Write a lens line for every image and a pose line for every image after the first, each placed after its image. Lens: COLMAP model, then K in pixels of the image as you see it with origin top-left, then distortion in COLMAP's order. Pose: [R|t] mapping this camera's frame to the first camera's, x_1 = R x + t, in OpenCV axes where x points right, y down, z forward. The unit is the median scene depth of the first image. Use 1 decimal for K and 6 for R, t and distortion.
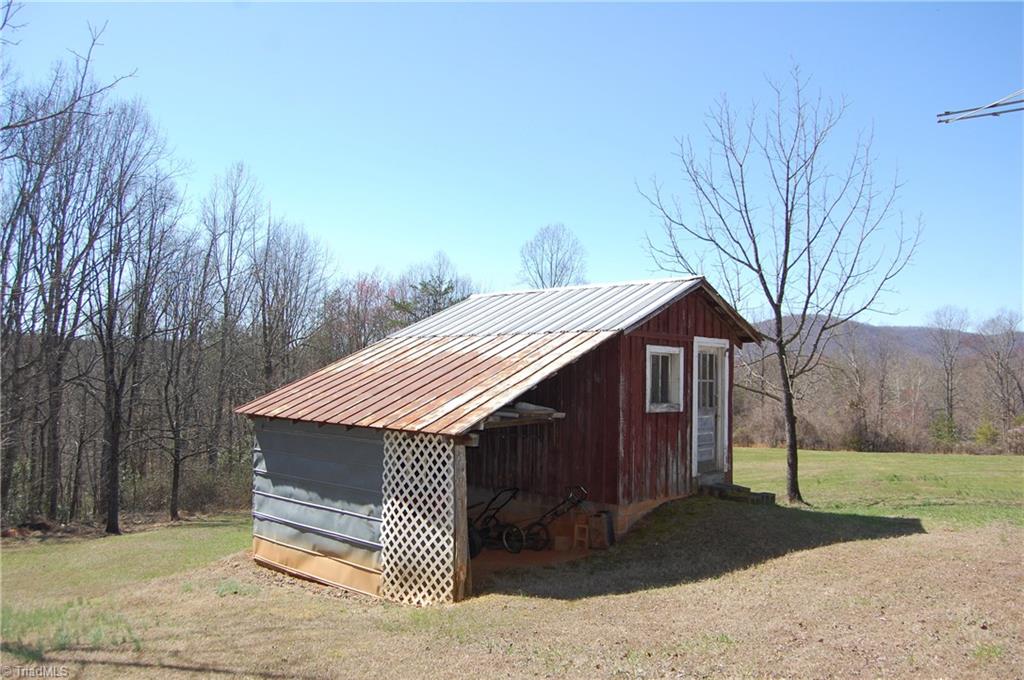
lens RADIAL K [[803.4, 0, 524.3], [0, 803.4, 338.4], [0, 0, 1]] dist [-0.094149, 0.041227]
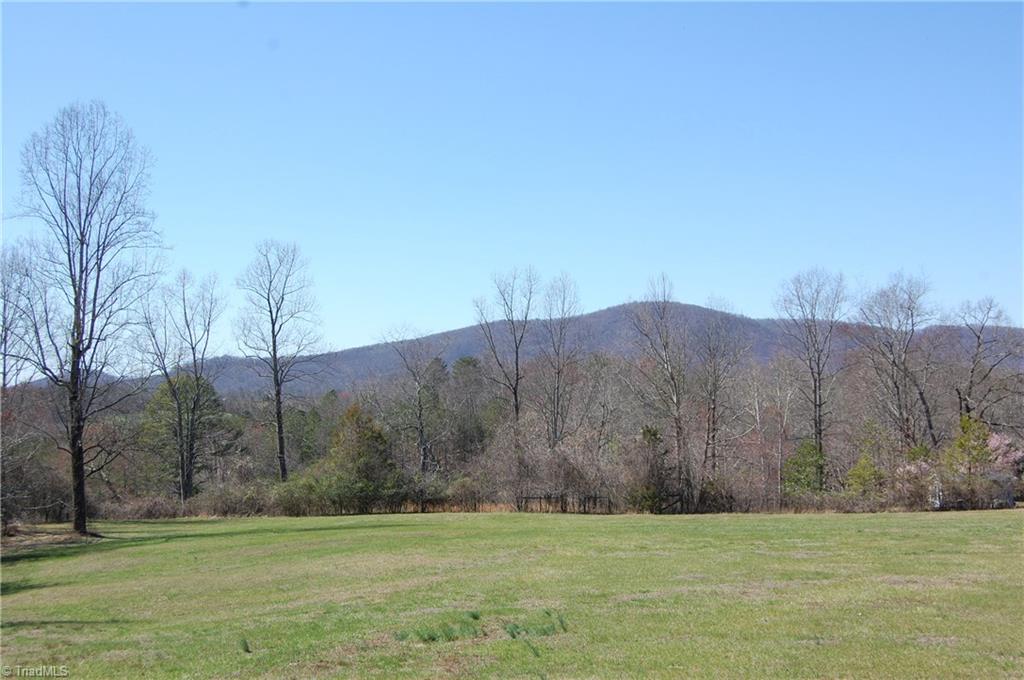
lens RADIAL K [[1200.6, 0, 536.3], [0, 1200.6, 342.3], [0, 0, 1]] dist [-0.053280, 0.016070]
pose [[0.974033, -0.008987, 0.226229, 0.135723], [0.009370, 0.999956, -0.000616, 0.017064], [-0.226213, 0.002719, 0.974074, 0.158745]]
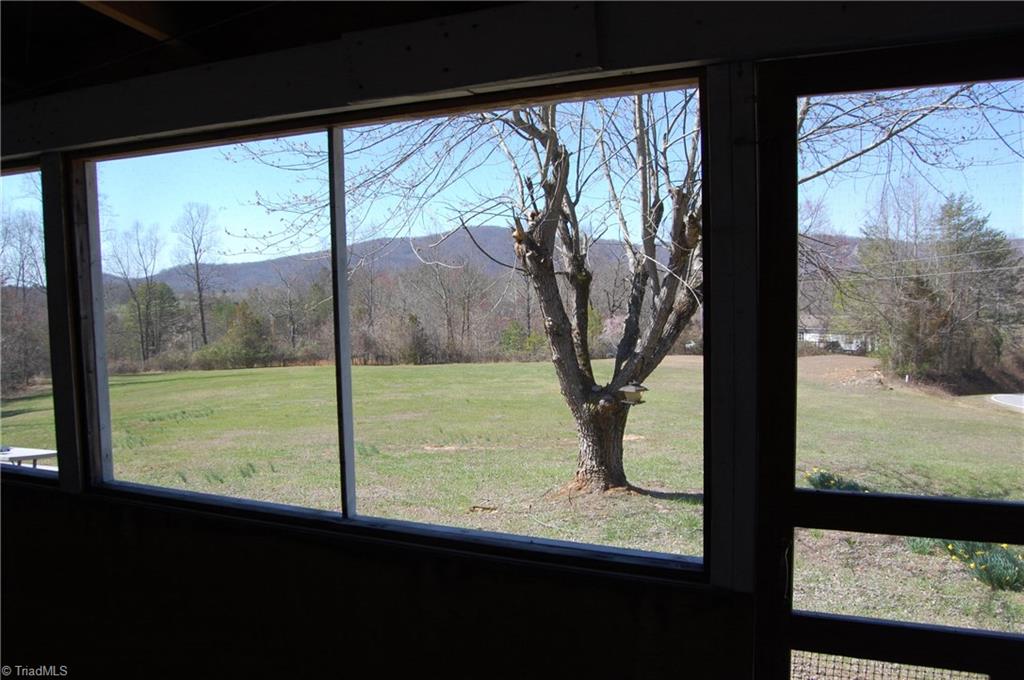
lens RADIAL K [[803.4, 0, 524.3], [0, 803.4, 338.4], [0, 0, 1]] dist [-0.094149, 0.041227]
pose [[0.938857, -0.049717, 0.340700, 0.198822], [0.011968, 0.993634, 0.112017, -0.002887], [-0.344101, -0.101091, 0.933475, -0.000677]]
